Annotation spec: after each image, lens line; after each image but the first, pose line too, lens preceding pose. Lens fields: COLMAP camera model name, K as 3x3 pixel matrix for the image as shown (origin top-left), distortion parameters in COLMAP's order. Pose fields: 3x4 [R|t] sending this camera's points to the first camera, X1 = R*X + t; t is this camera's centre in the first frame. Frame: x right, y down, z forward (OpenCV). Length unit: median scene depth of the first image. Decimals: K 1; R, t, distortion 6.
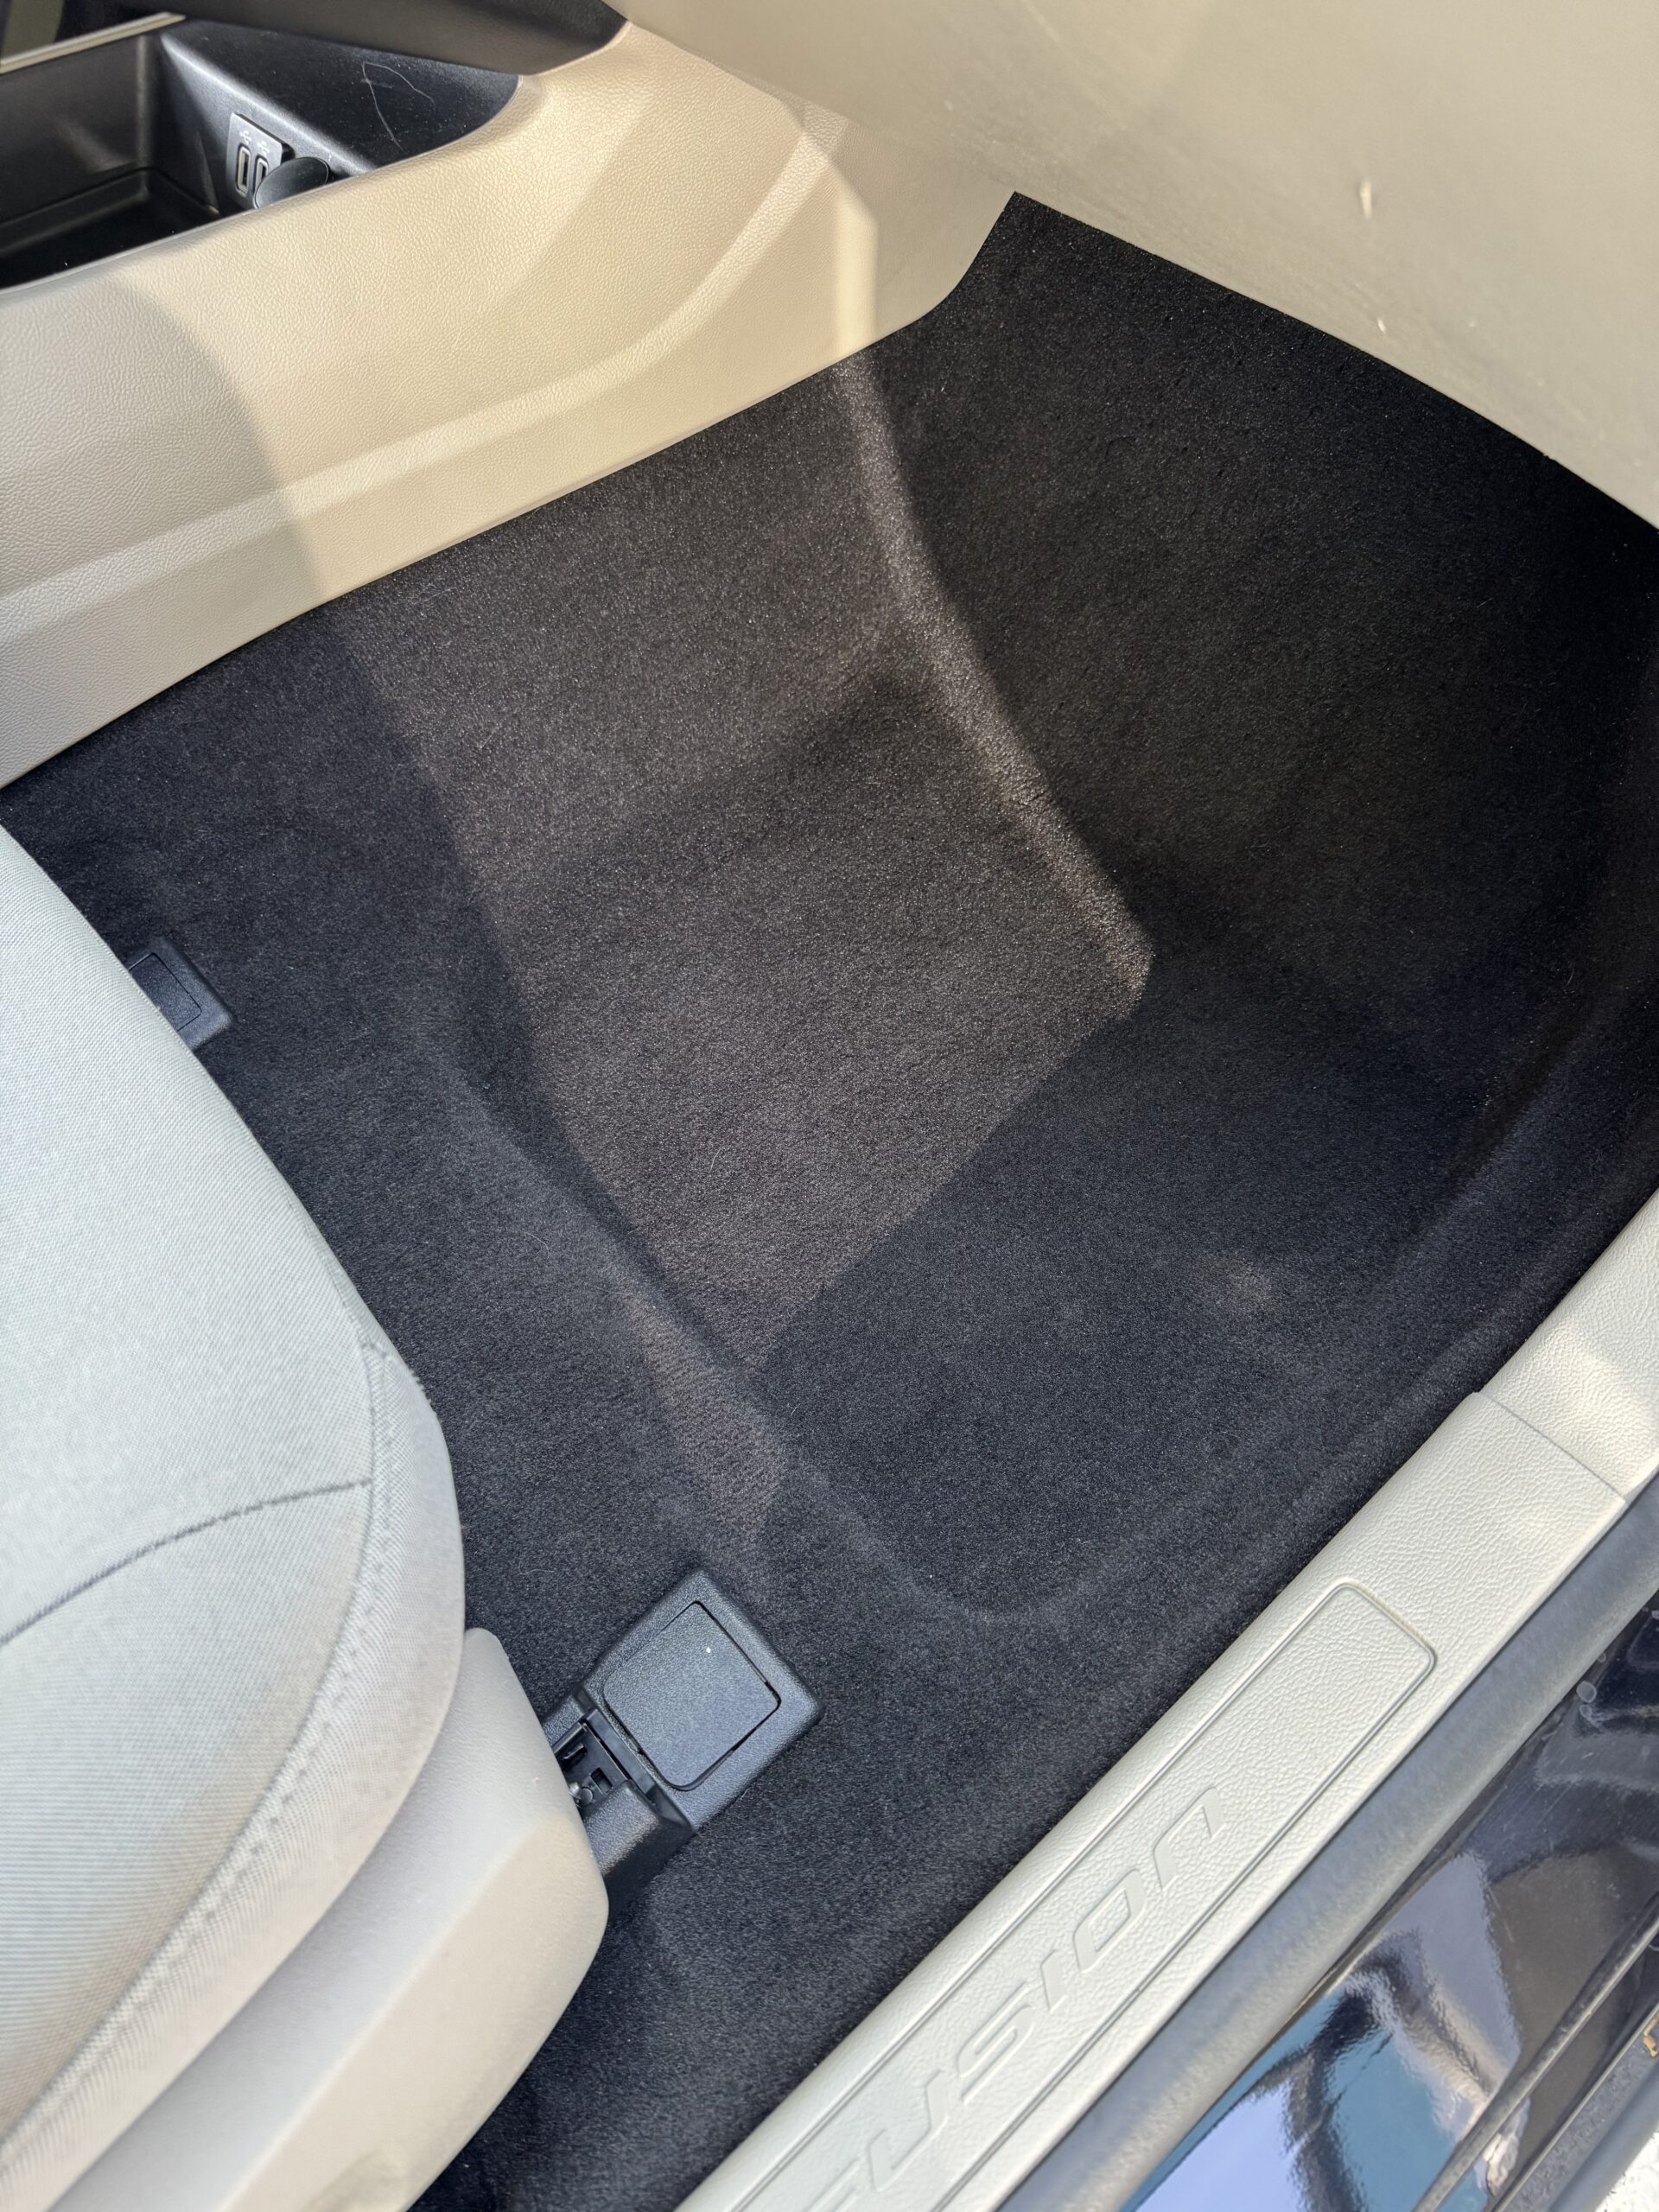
lens RADIAL K [[1561.9, 0, 829.5], [0, 1561.9, 1106.0], [0, 0, 1]] dist [-0.030946, -0.000998]
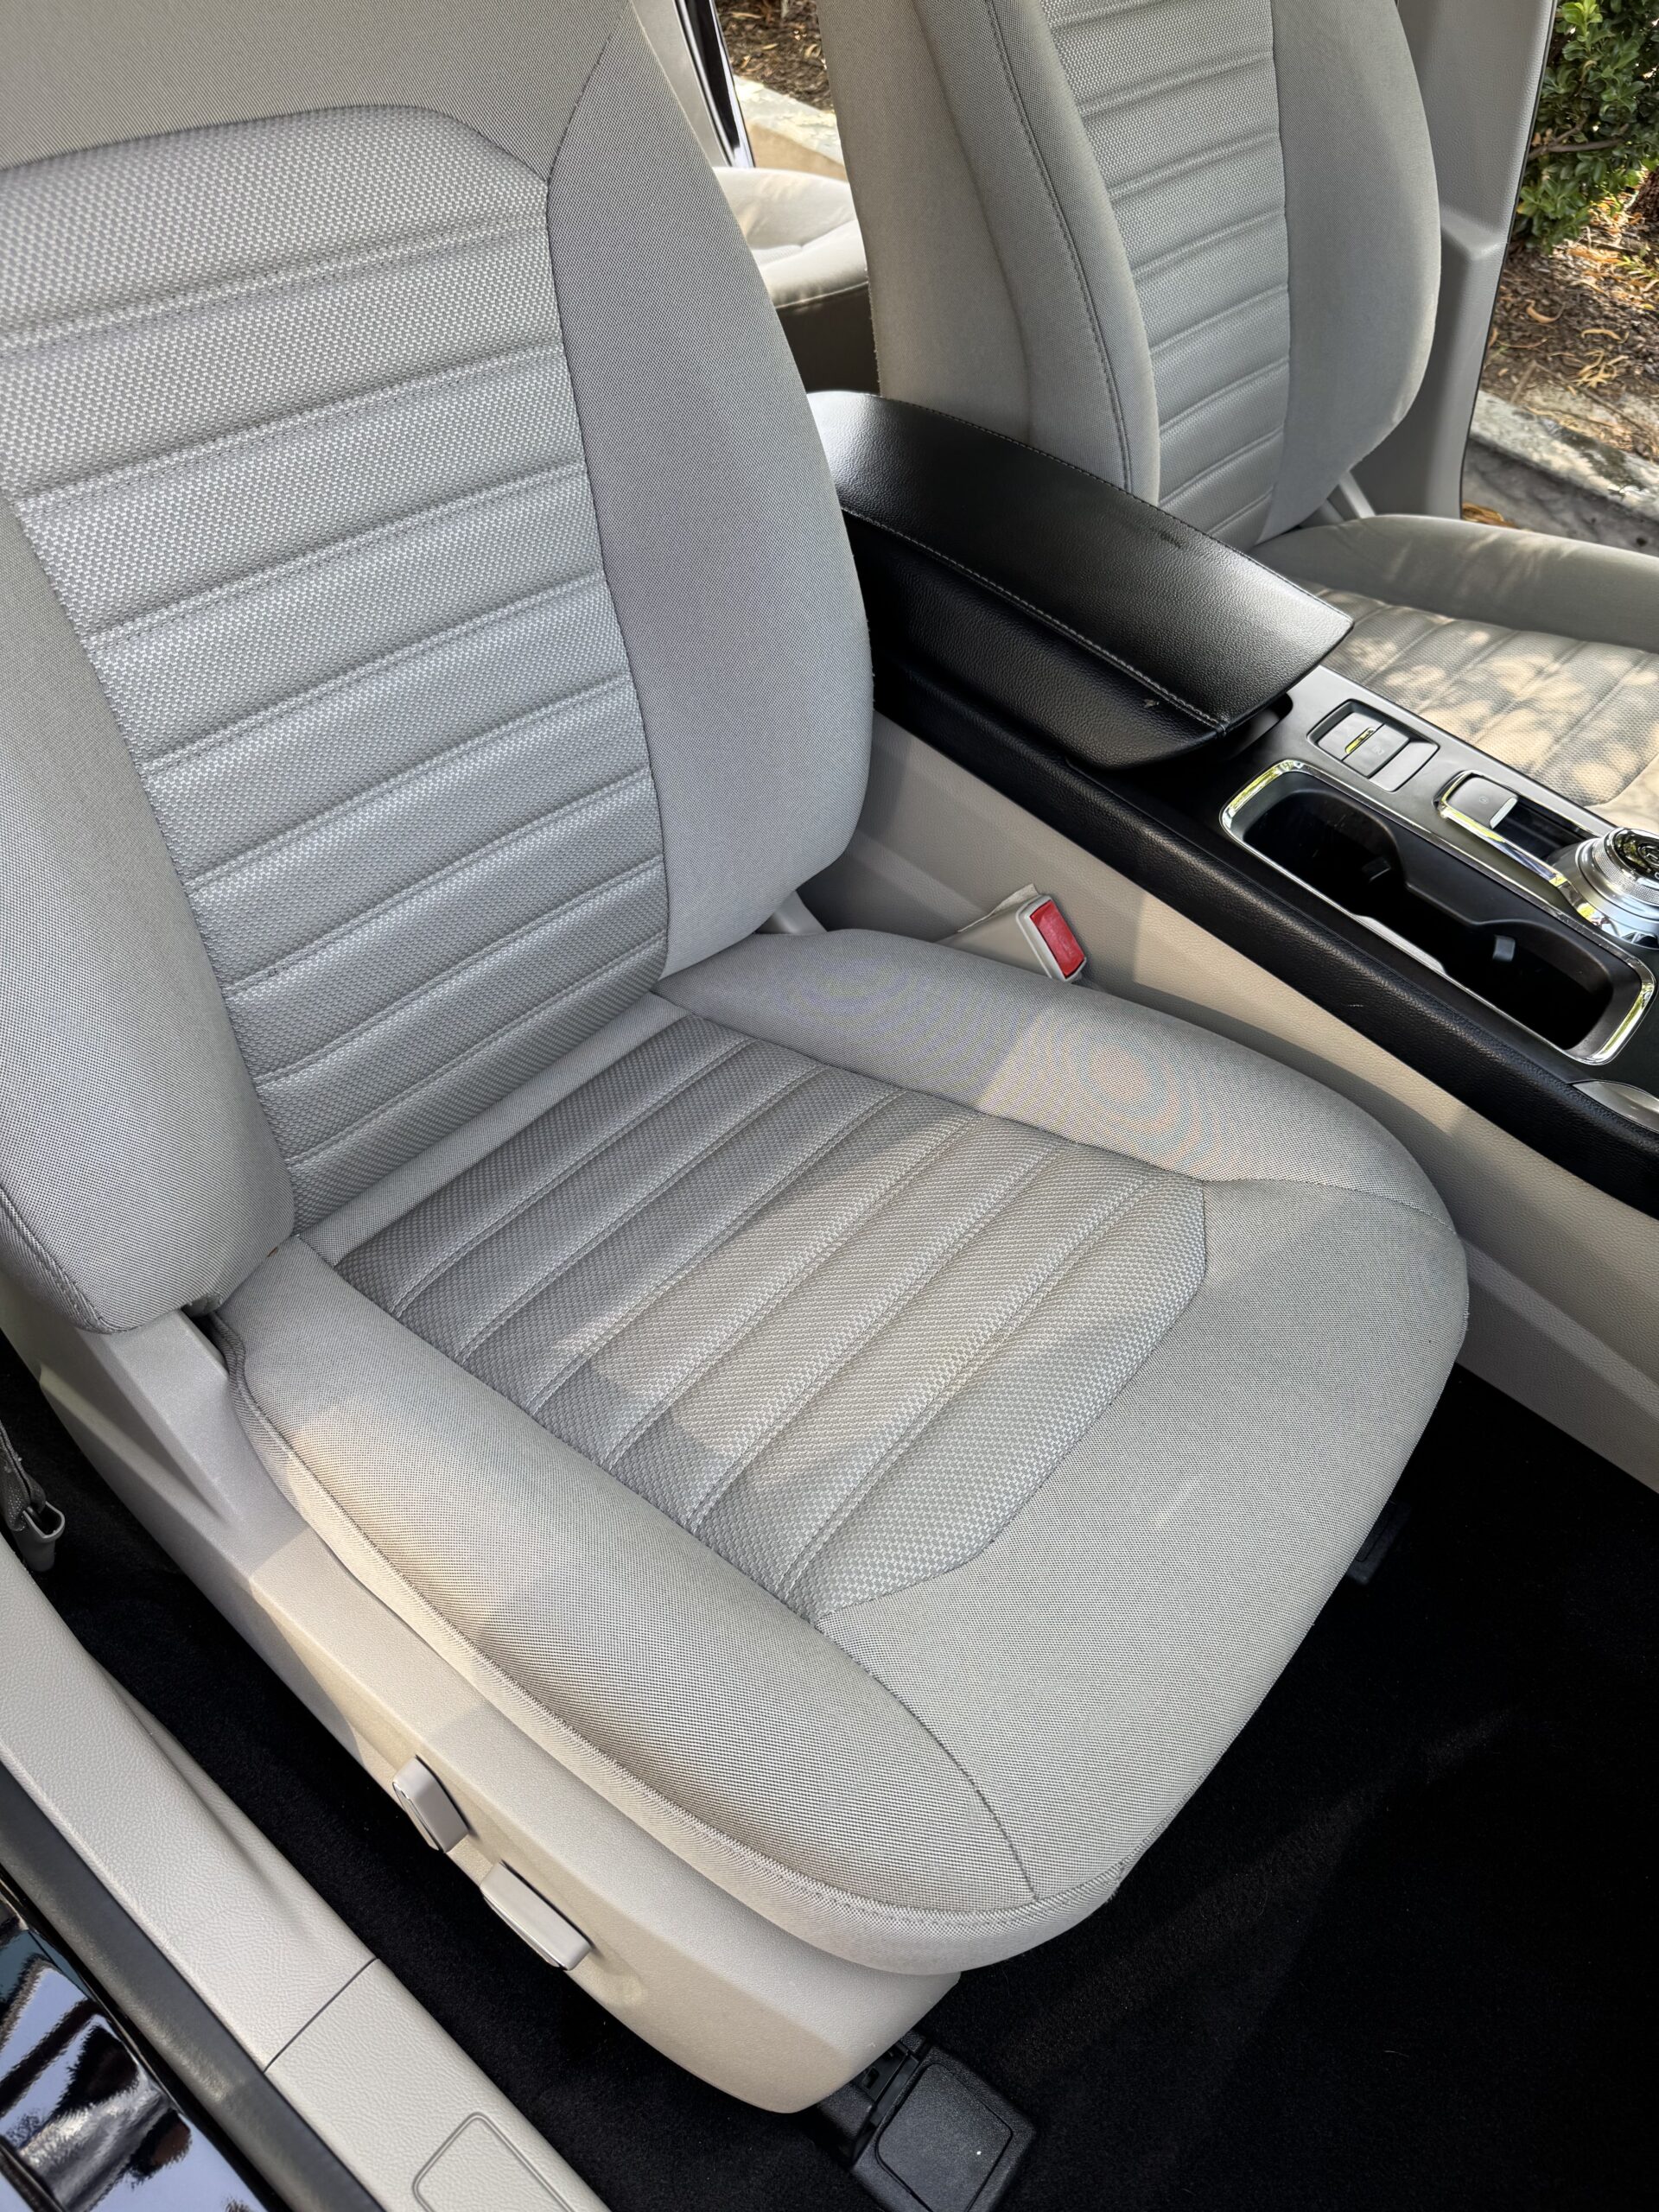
lens RADIAL K [[1561.9, 0, 829.5], [0, 1561.9, 1106.0], [0, 0, 1]] dist [-0.030946, -0.000998]
pose [[0.152373, 0.787164, -0.597624, -0.028748], [-0.900531, 0.359727, 0.244212, -0.249390], [0.407217, 0.500968, 0.763679, -0.704898]]
